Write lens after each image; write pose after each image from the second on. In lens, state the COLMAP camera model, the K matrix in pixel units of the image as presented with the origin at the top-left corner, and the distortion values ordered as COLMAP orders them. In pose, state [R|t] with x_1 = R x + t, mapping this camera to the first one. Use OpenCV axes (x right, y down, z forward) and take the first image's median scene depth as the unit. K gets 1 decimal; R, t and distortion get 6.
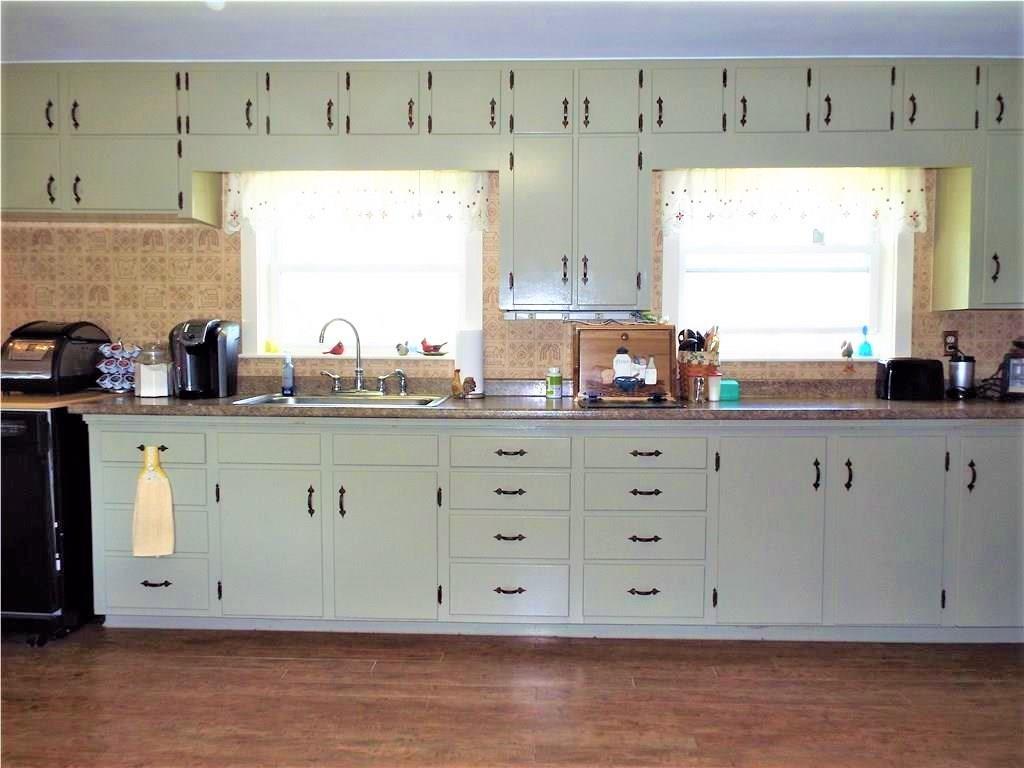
lens RADIAL K [[742.4, 0, 512.5], [0, 742.4, 386.1], [0, 0, 1]] dist [-0.007201, -0.000548]
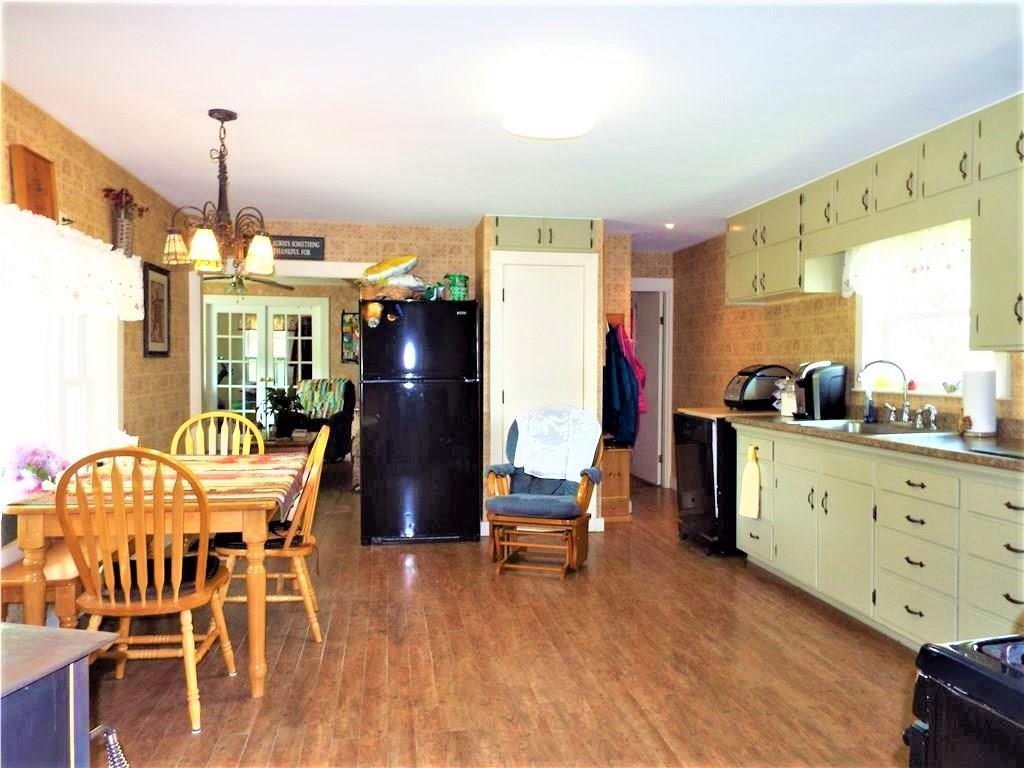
lens RADIAL K [[742.4, 0, 518.4], [0, 742.4, 384.7], [0, 0, 1]] dist [-0.007201, -0.000548]
pose [[0.194046, 0.017599, -0.980835, 0.868445], [-0.050087, 0.998713, 0.008011, -0.033031], [0.979713, 0.047572, 0.194678, 0.189558]]
